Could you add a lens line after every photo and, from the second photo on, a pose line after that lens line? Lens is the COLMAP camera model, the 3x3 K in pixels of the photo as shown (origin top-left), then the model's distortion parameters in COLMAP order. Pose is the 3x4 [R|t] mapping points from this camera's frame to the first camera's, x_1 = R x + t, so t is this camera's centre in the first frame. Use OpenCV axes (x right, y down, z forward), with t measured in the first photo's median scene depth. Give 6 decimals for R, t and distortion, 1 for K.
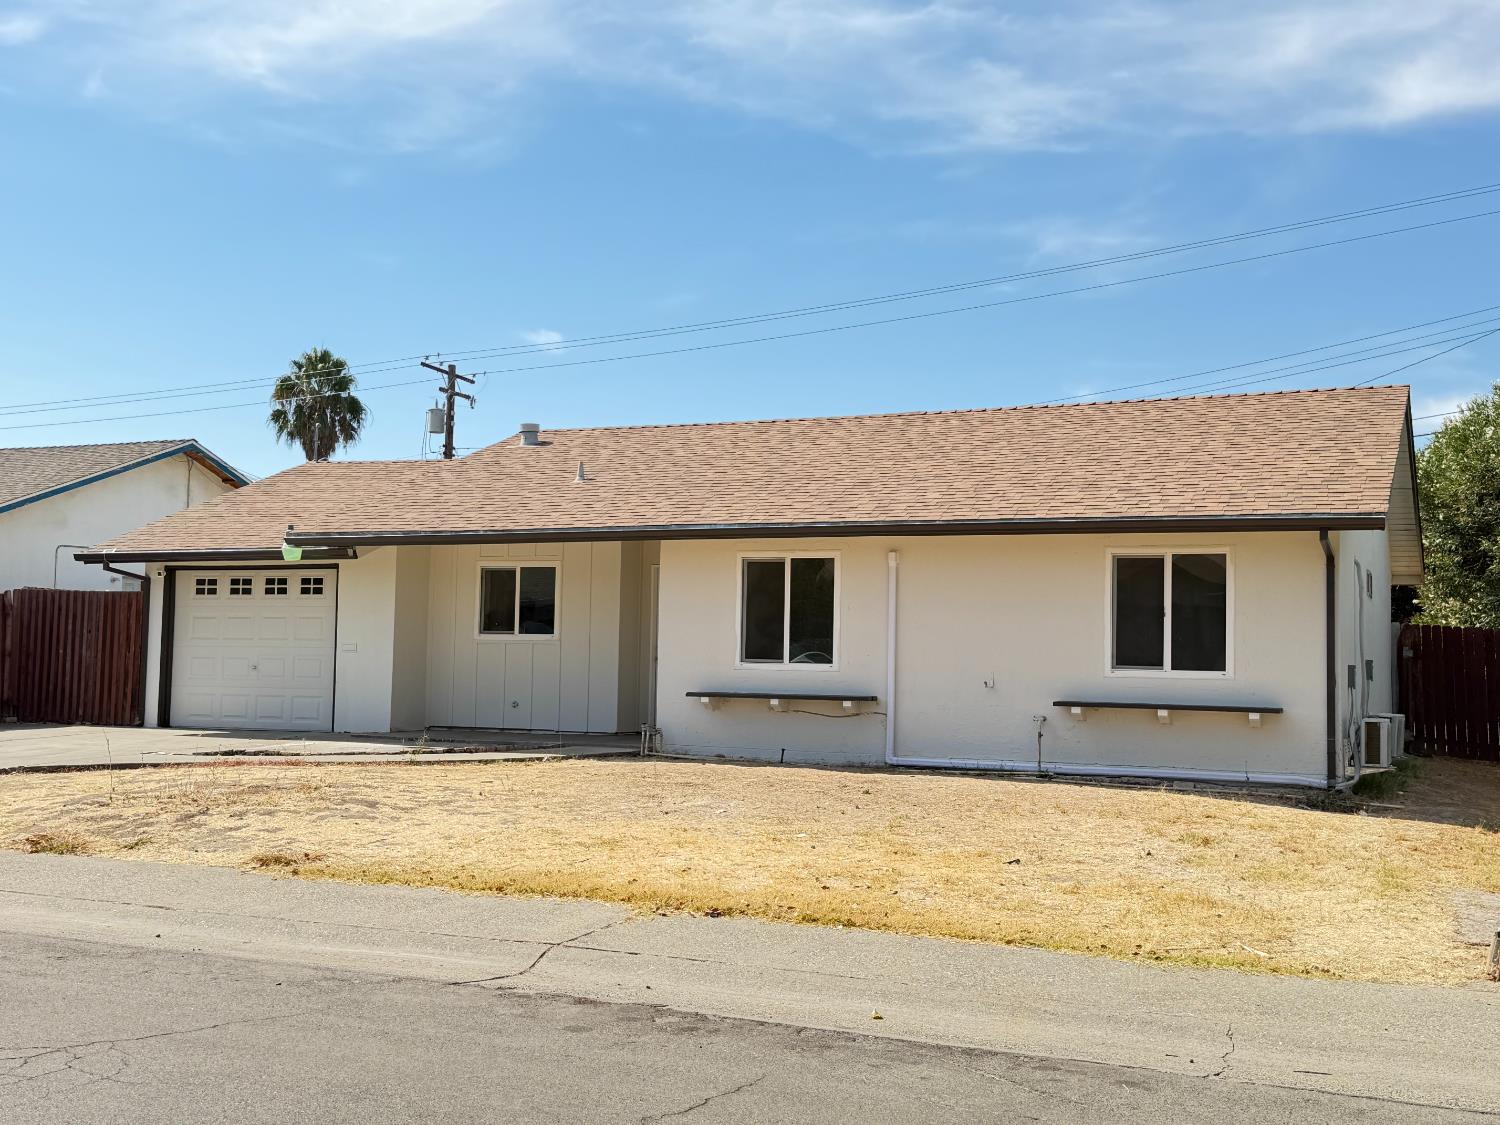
lens RADIAL K [[1634.3, 0, 750.0], [0, 1634.3, 562.5], [0, 0, 1]] dist [0.221702, -0.487978]
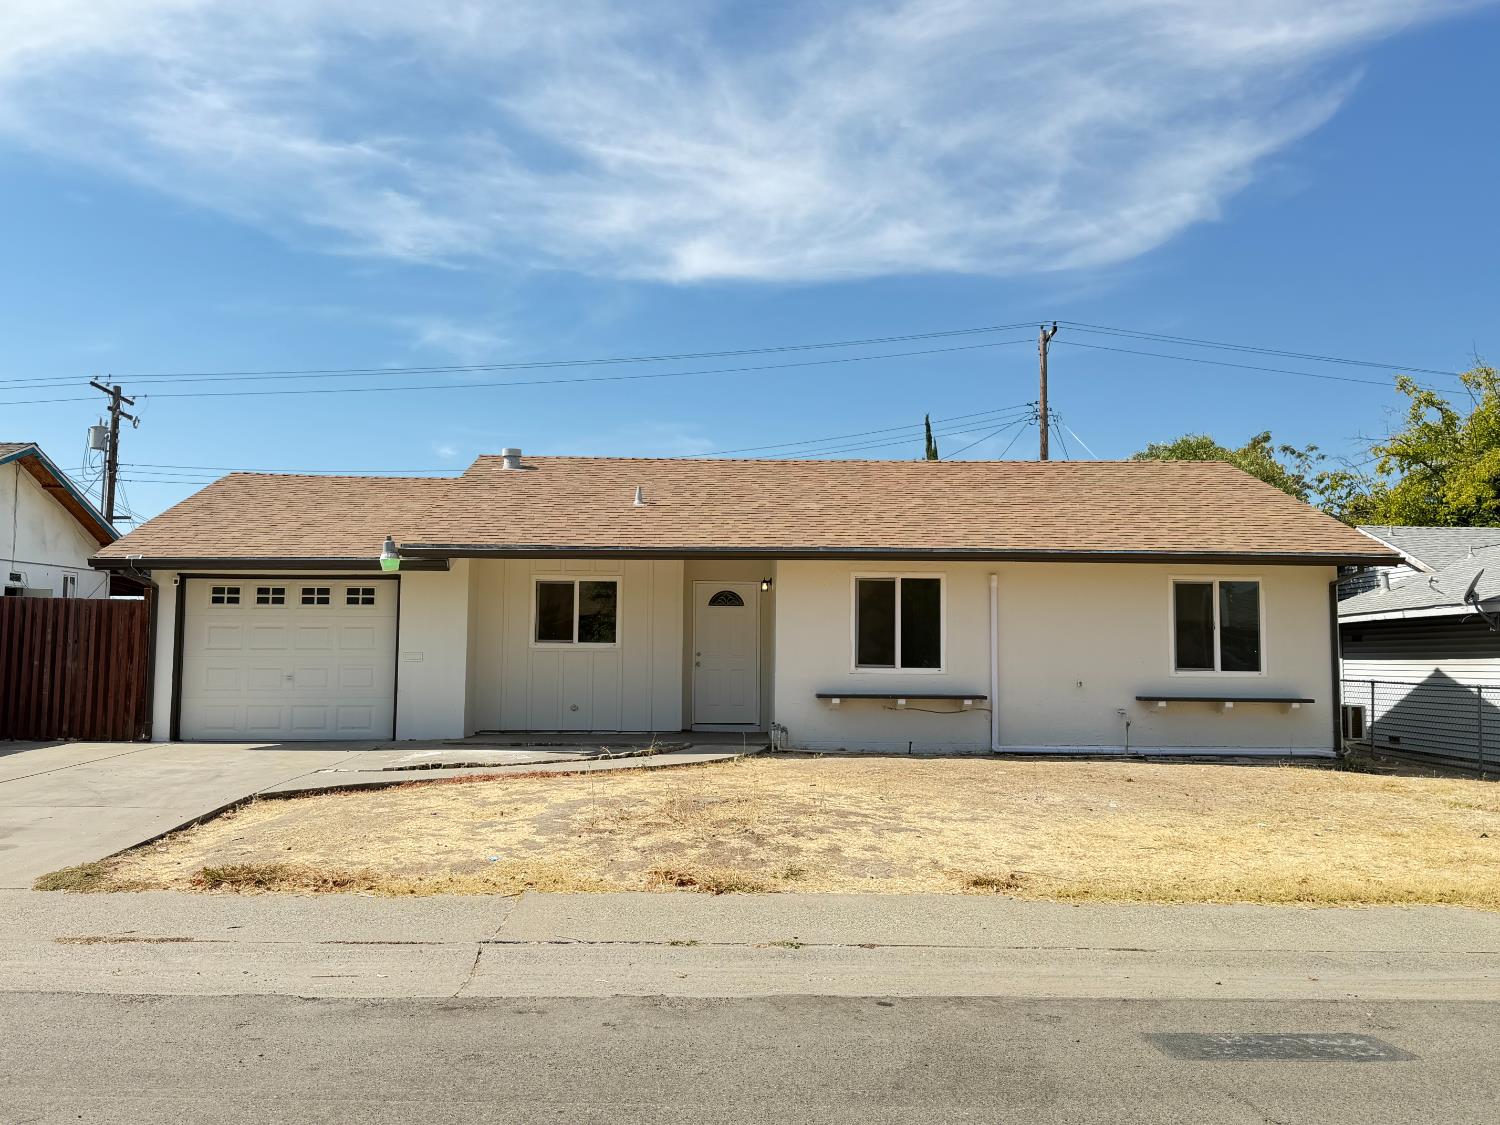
lens RADIAL K [[1214.4, 0, 750.0], [0, 1214.4, 562.5], [0, 0, 1]] dist [0.152246, -0.244999]
pose [[0.900007, 0.022742, 0.435283, -0.388256], [-0.017418, 0.999717, -0.016216, 0.001808], [-0.435528, 0.007013, 0.900148, 0.224953]]
